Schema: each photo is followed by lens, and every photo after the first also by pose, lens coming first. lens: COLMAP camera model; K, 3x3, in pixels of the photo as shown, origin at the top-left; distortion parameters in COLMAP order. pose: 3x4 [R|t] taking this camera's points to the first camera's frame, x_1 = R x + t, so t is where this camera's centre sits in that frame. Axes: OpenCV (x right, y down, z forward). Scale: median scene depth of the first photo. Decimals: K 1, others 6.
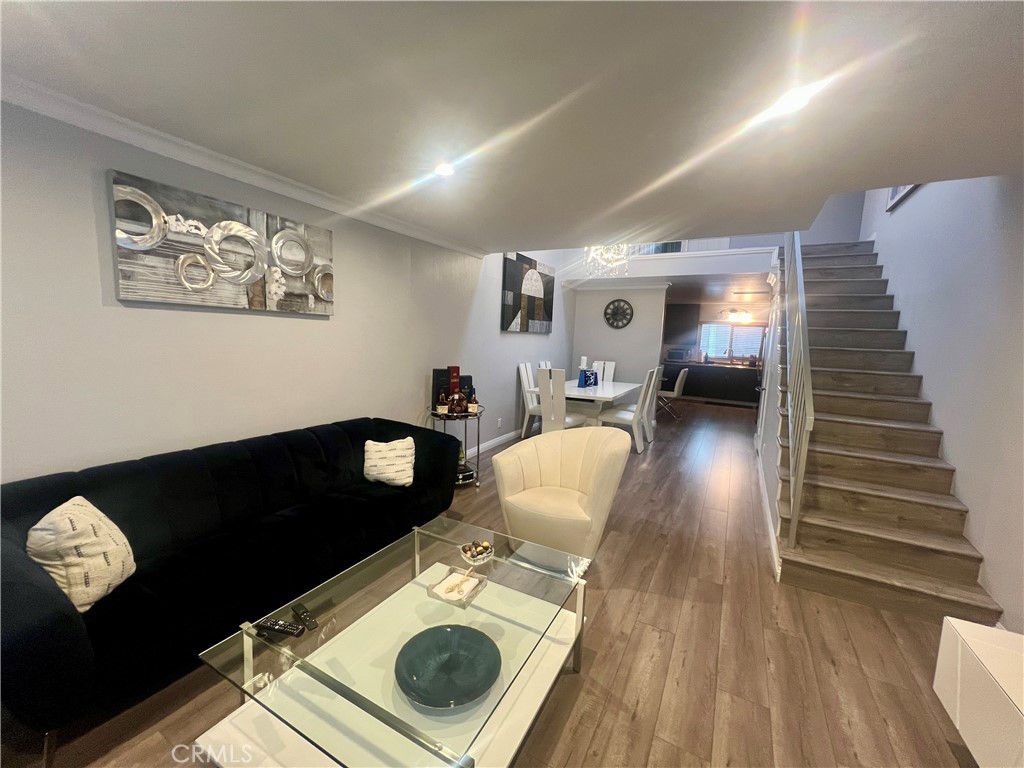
lens RADIAL K [[410.6, 0, 513.6], [0, 410.6, 387.0], [0, 0, 1]] dist [-0.000531, 0.000217]
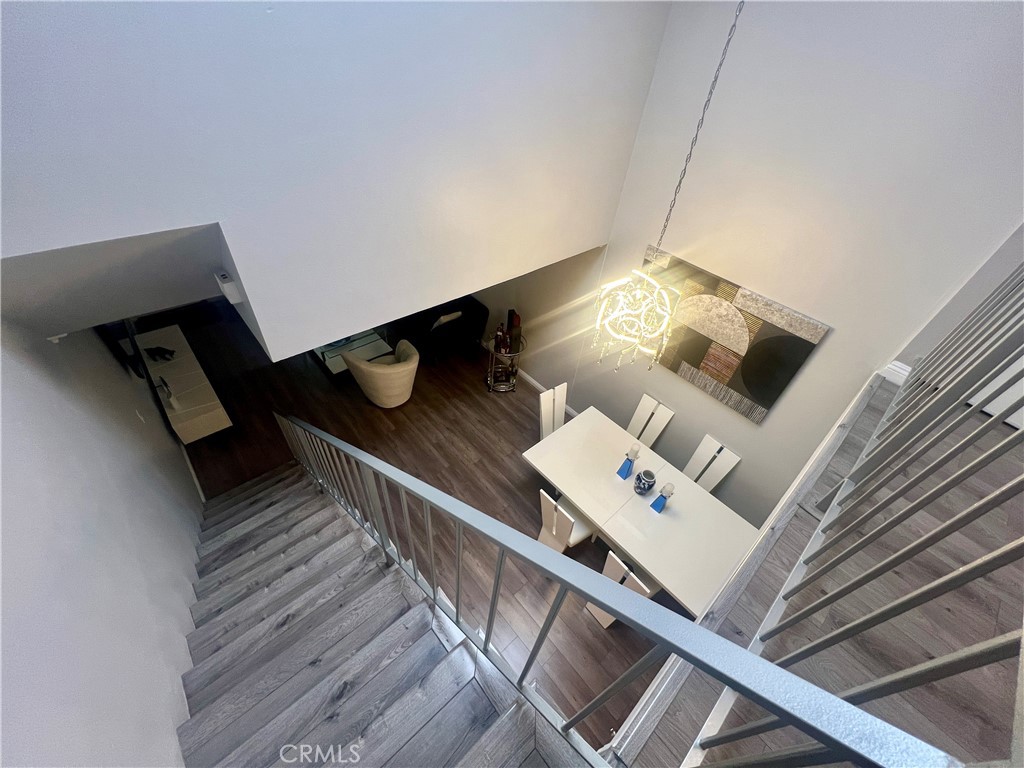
lens RADIAL K [[410.6, 0, 513.6], [0, 410.6, 387.0], [0, 0, 1]] dist [-0.000531, 0.000217]
pose [[-0.338036, 0.594282, -0.729767, 0.680805], [-0.212756, 0.707086, 0.674362, -0.556452], [0.916770, 0.383221, -0.112583, 0.902547]]
